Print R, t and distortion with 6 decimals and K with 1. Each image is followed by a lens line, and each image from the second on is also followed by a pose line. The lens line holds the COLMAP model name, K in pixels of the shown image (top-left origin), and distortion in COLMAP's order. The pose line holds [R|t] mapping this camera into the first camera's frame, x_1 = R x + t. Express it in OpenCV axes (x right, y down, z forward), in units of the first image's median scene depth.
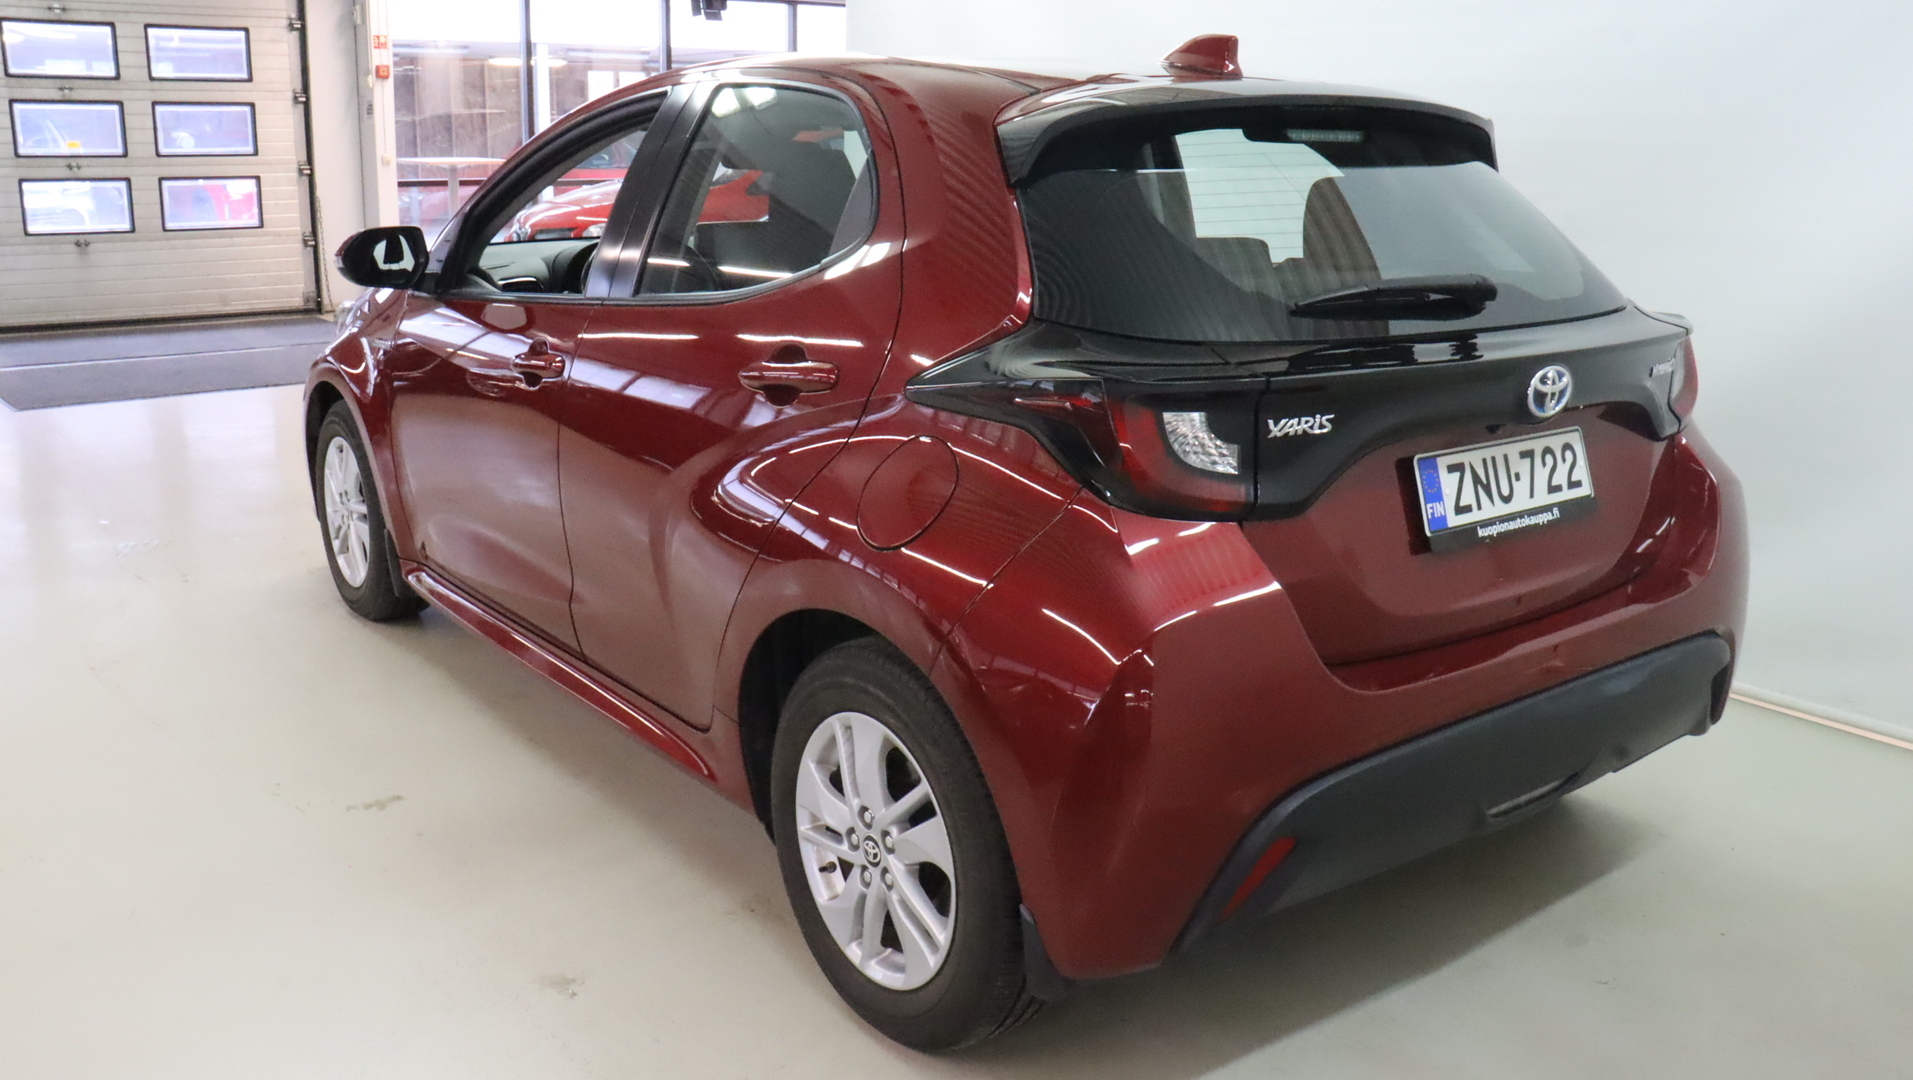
lens RADIAL K [[1604.5, 0, 1013.1], [0, 1604.5, 517.0], [0, 0, 1]] dist [-0.151798, 0.133133]
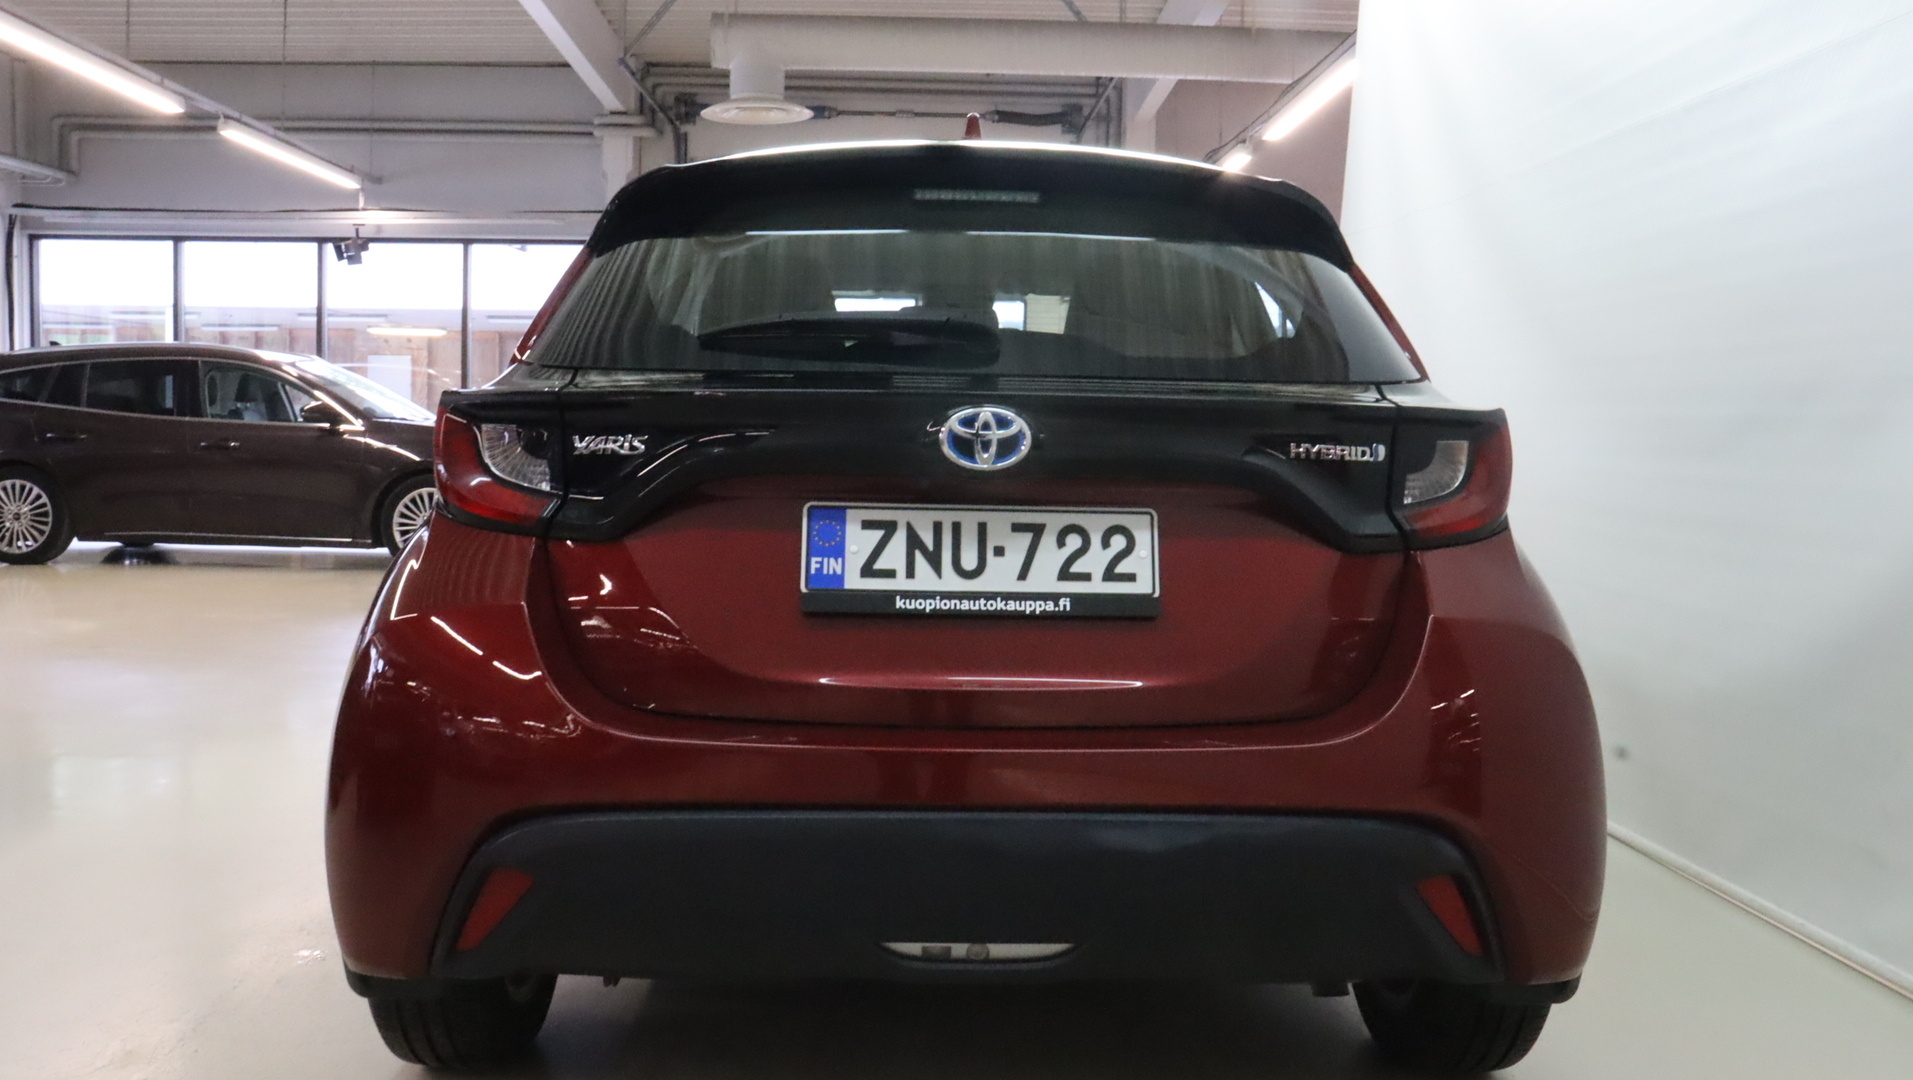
lens RADIAL K [[1604.5, 0, 987.2], [0, 1604.5, 551.6], [0, 0, 1]] dist [-0.151798, 0.133133]
pose [[0.805261, 0.044569, -0.591243, 0.811418], [-0.145631, 0.981492, -0.124360, 0.079550], [0.574758, 0.186246, 0.796847, 0.336603]]
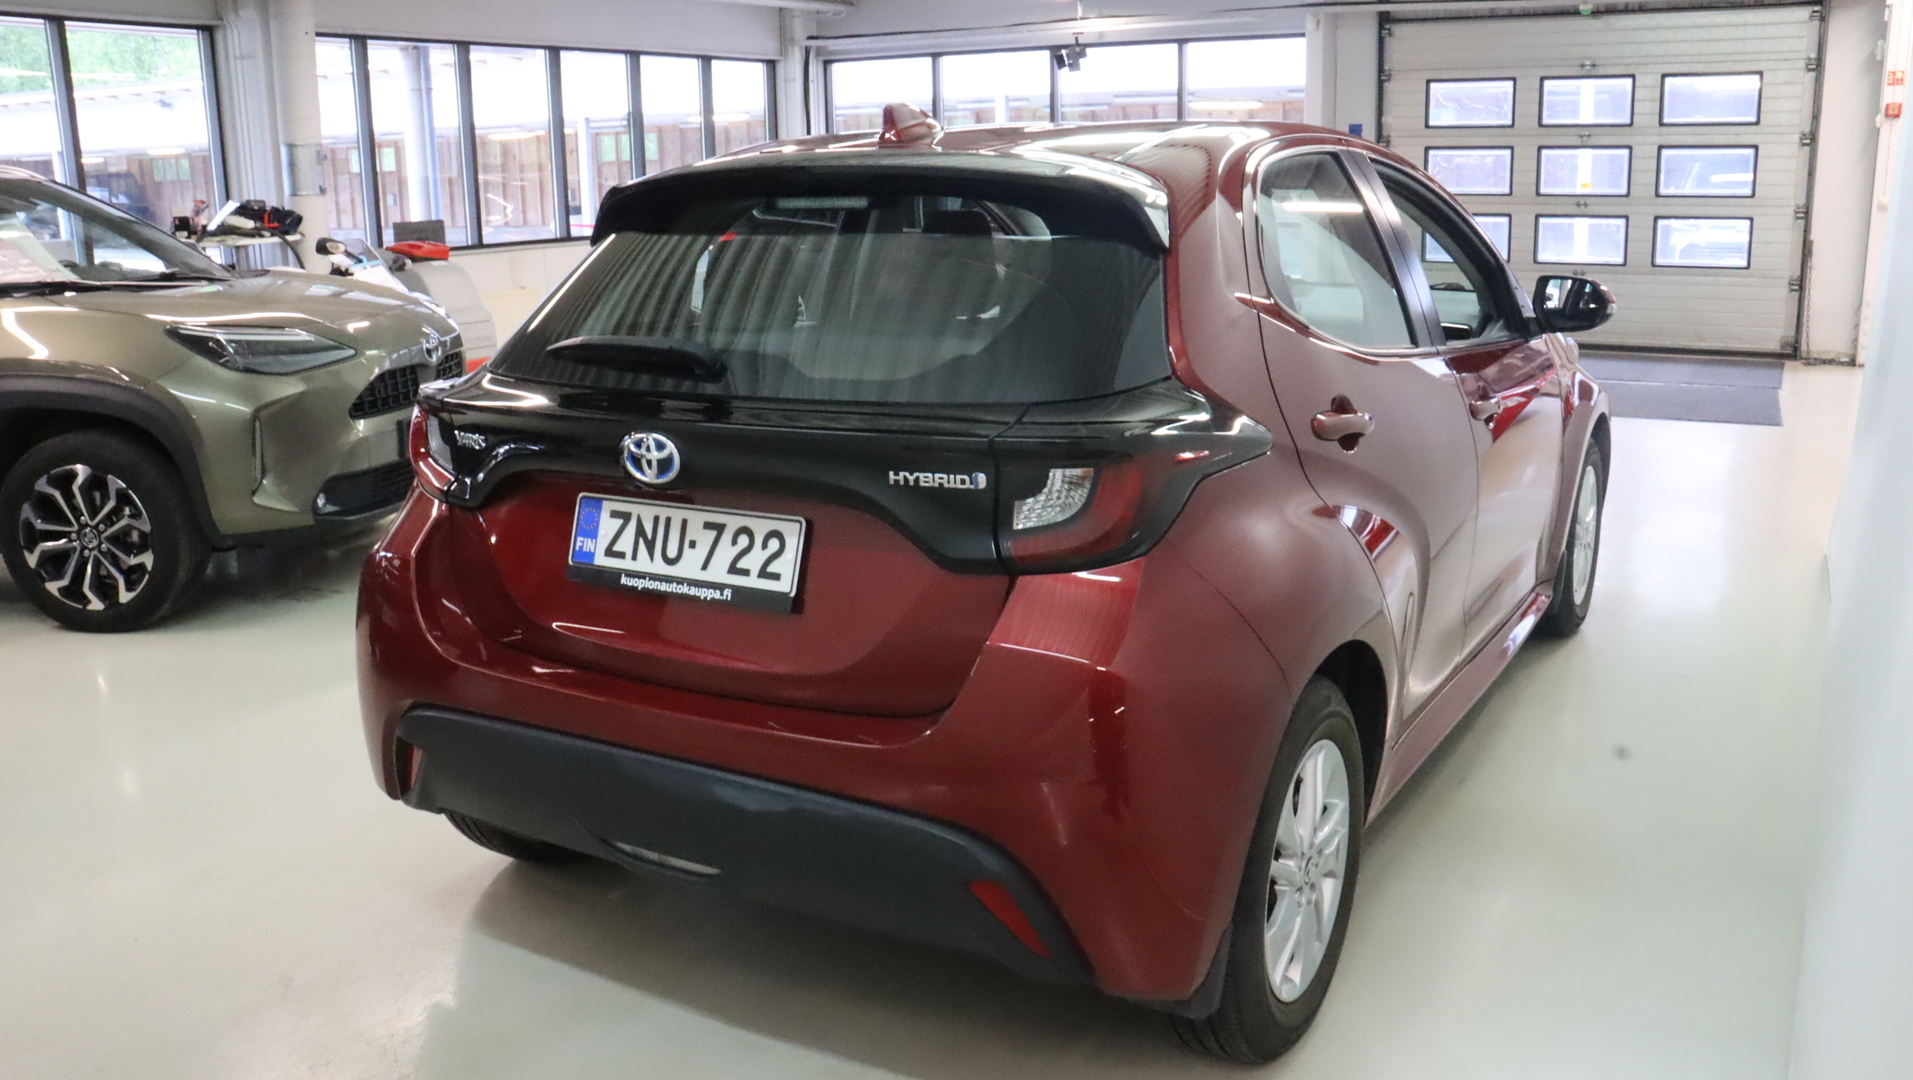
lens RADIAL K [[1604.5, 0, 967.3], [0, 1604.5, 536.5], [0, 0, 1]] dist [-0.151798, 0.133133]
pose [[0.355389, 0.188531, -0.915508, 1.308213], [-0.196411, 0.972643, 0.124053, -0.190202], [0.913850, 0.135729, 0.382696, 0.778819]]
